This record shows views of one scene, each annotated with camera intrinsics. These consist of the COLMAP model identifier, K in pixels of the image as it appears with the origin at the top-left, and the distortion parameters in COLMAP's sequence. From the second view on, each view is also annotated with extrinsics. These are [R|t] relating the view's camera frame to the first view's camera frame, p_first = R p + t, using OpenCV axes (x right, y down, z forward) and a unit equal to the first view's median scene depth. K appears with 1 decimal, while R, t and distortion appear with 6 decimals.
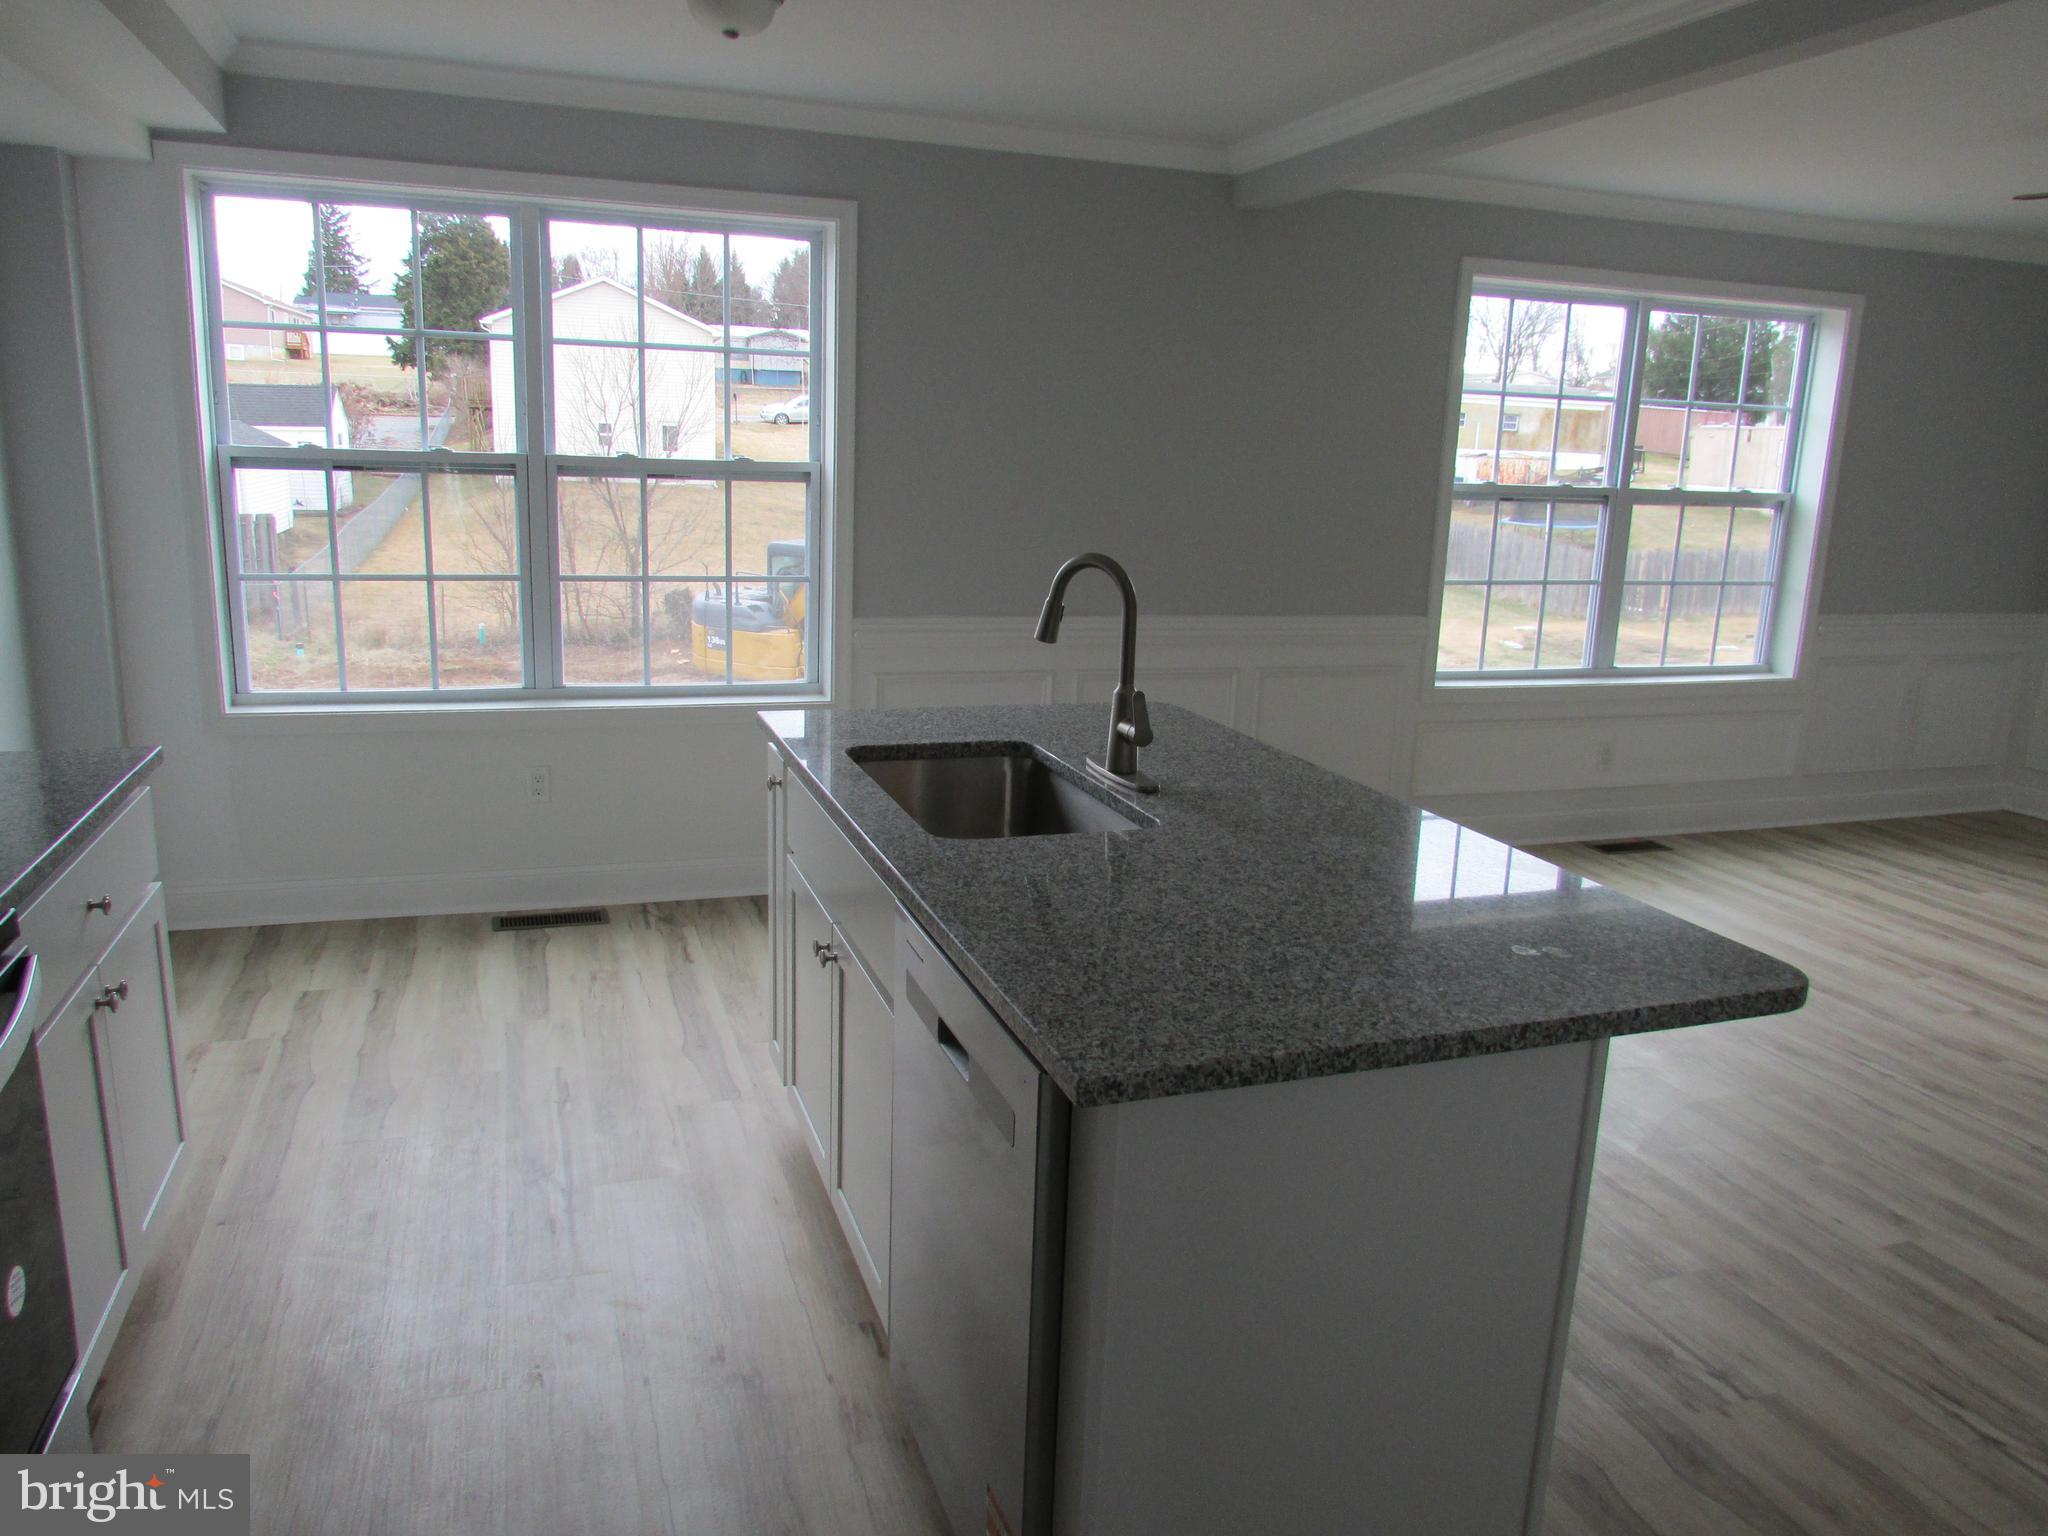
lens RADIAL K [[1448.9, 0, 1022.1], [0, 1448.9, 774.6], [0, 0, 1]] dist [-0.029884, 0.011512]
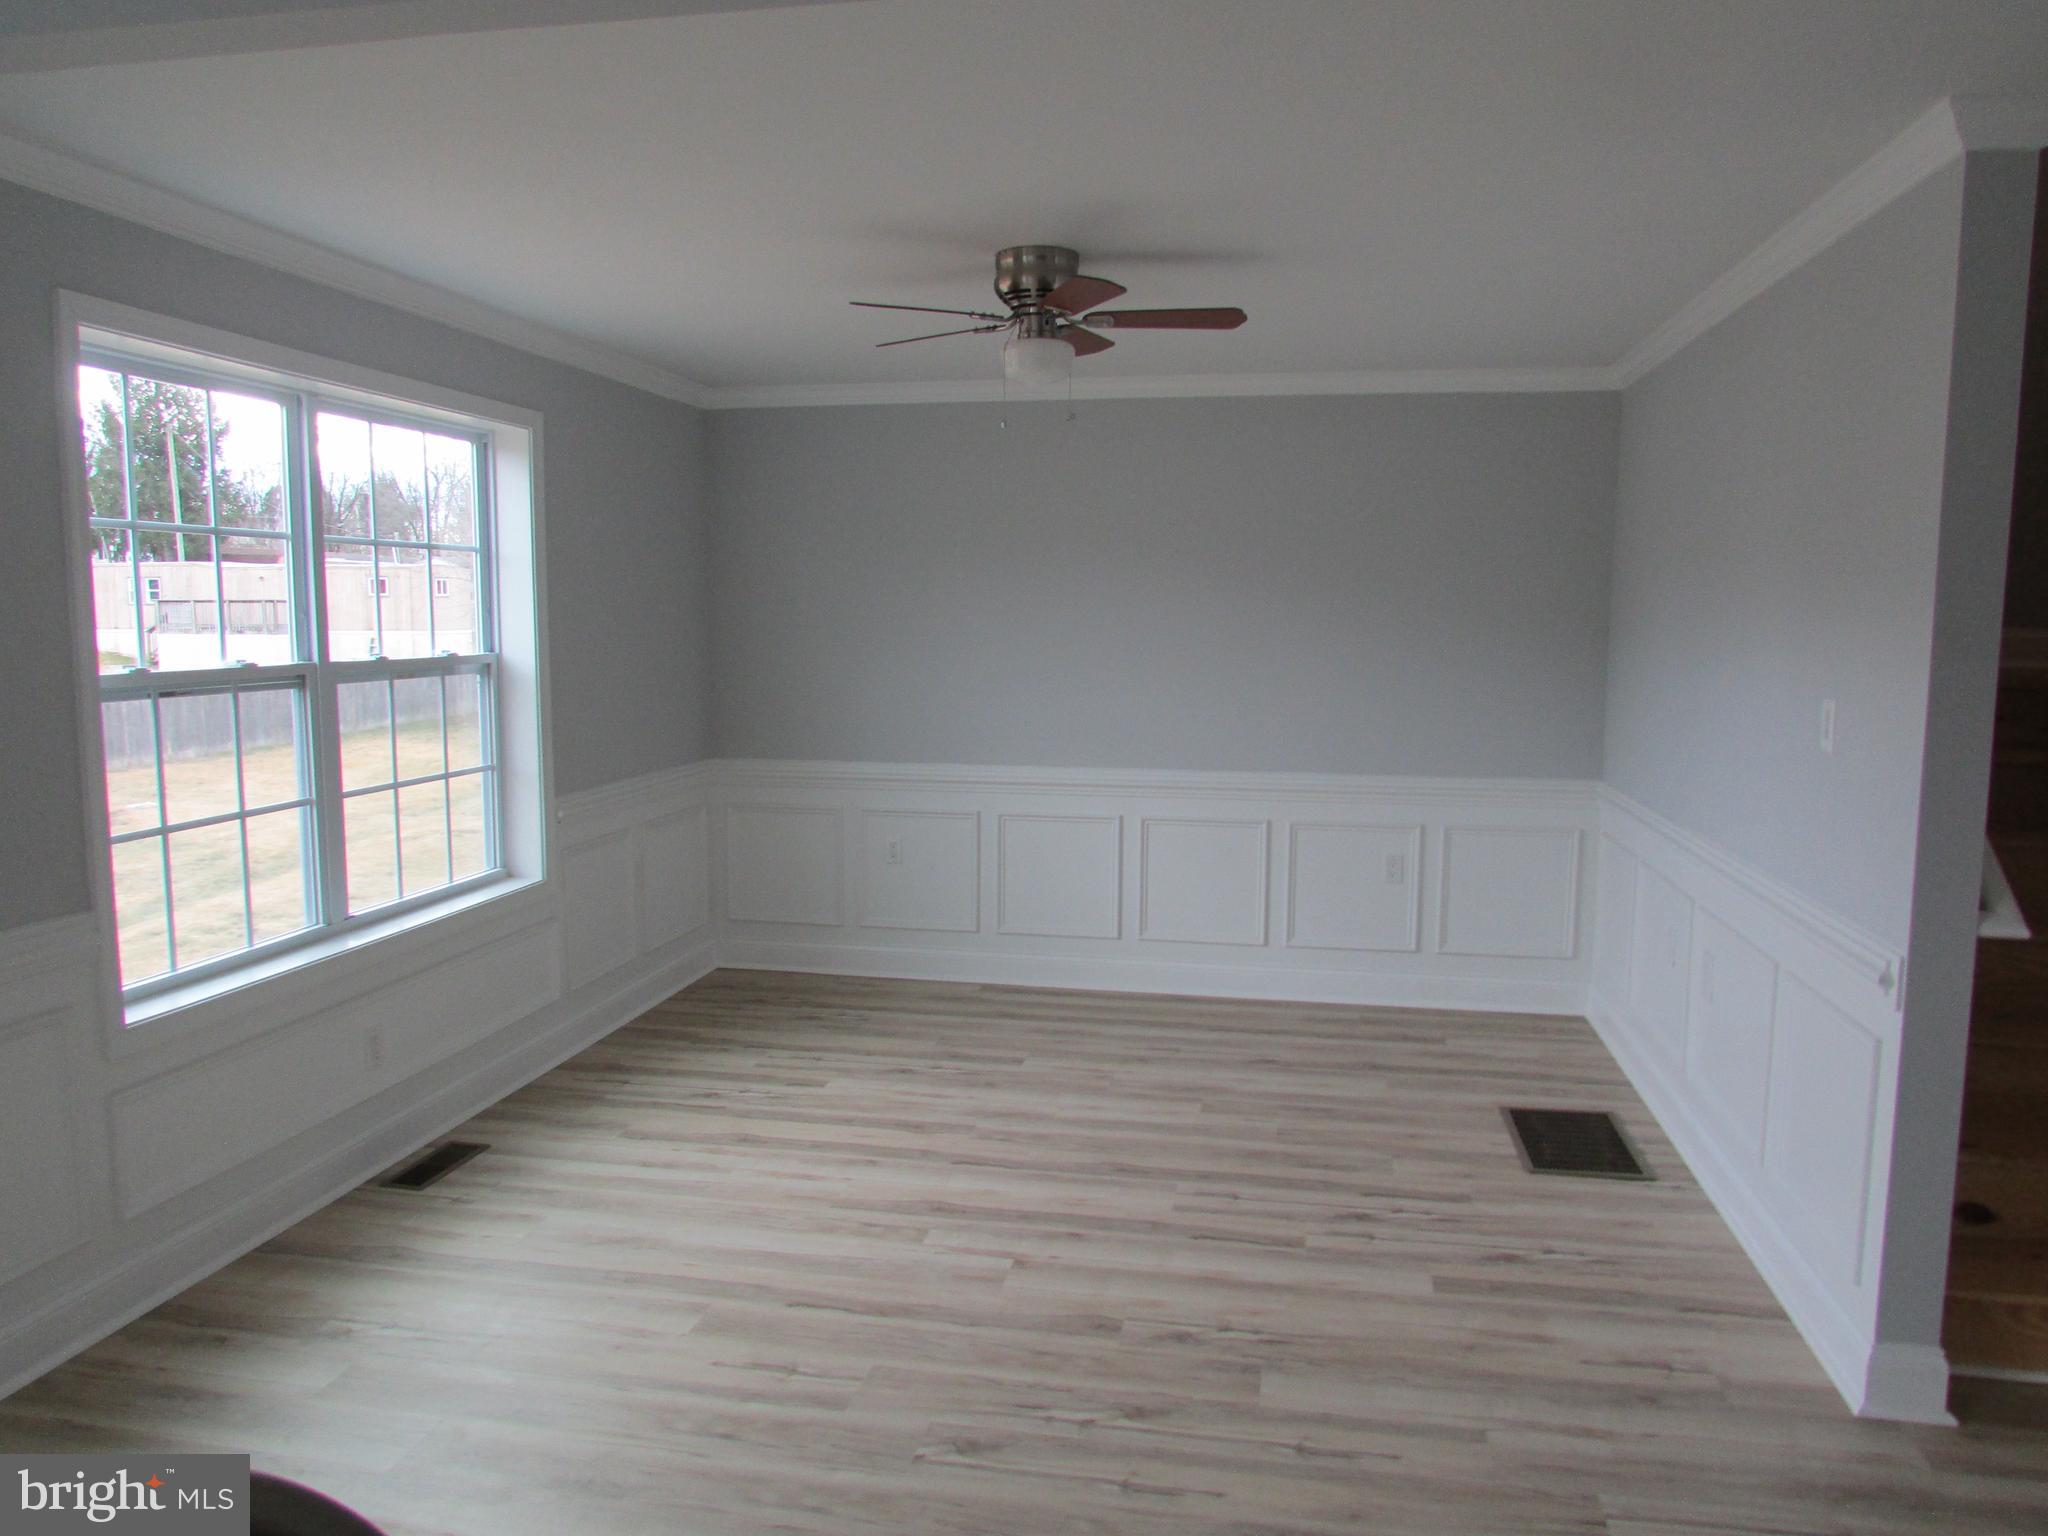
lens RADIAL K [[1448.9, 0, 1029.5], [0, 1448.9, 782.6], [0, 0, 1]] dist [-0.029884, 0.011512]
pose [[0.494613, -0.132595, 0.858939, -0.012851], [0.203013, 0.978580, 0.034161, -0.101636], [-0.845070, 0.157479, 0.510937, 0.388387]]
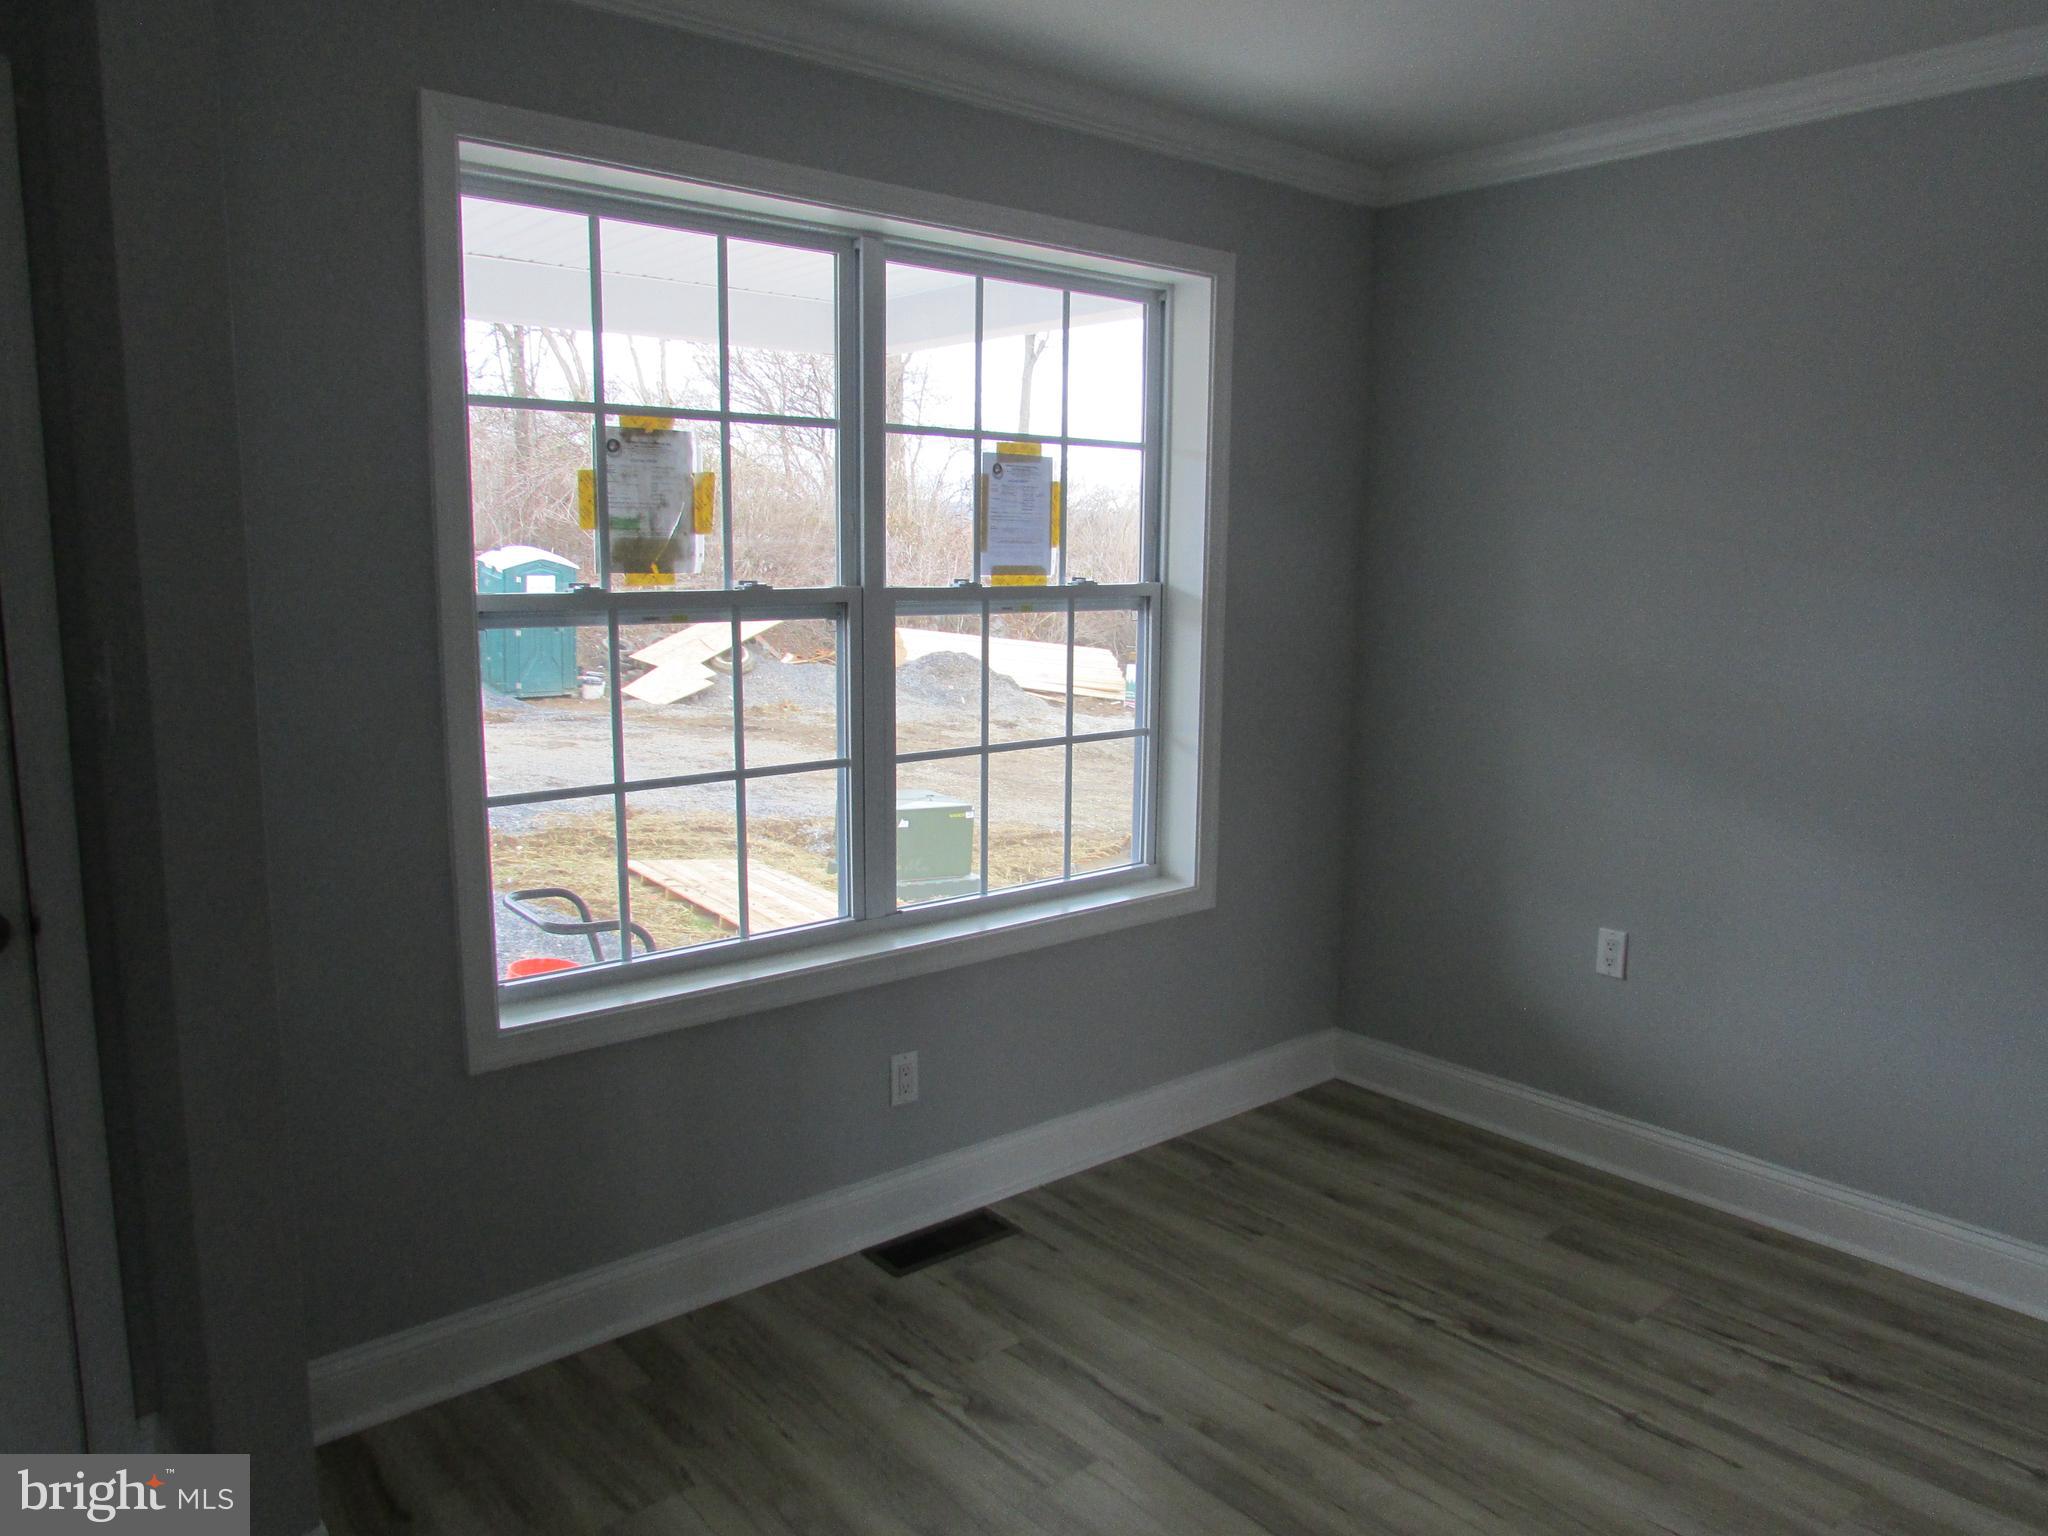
lens RADIAL K [[1448.9, 0, 1043.4], [0, 1448.9, 759.4], [0, 0, 1]] dist [-0.029884, 0.011512]
pose [[0.927913, -0.076649, 0.364832, 0.287647], [0.101016, 0.993719, -0.048152, -0.106994], [-0.358849, 0.081535, 0.929828, 0.501729]]
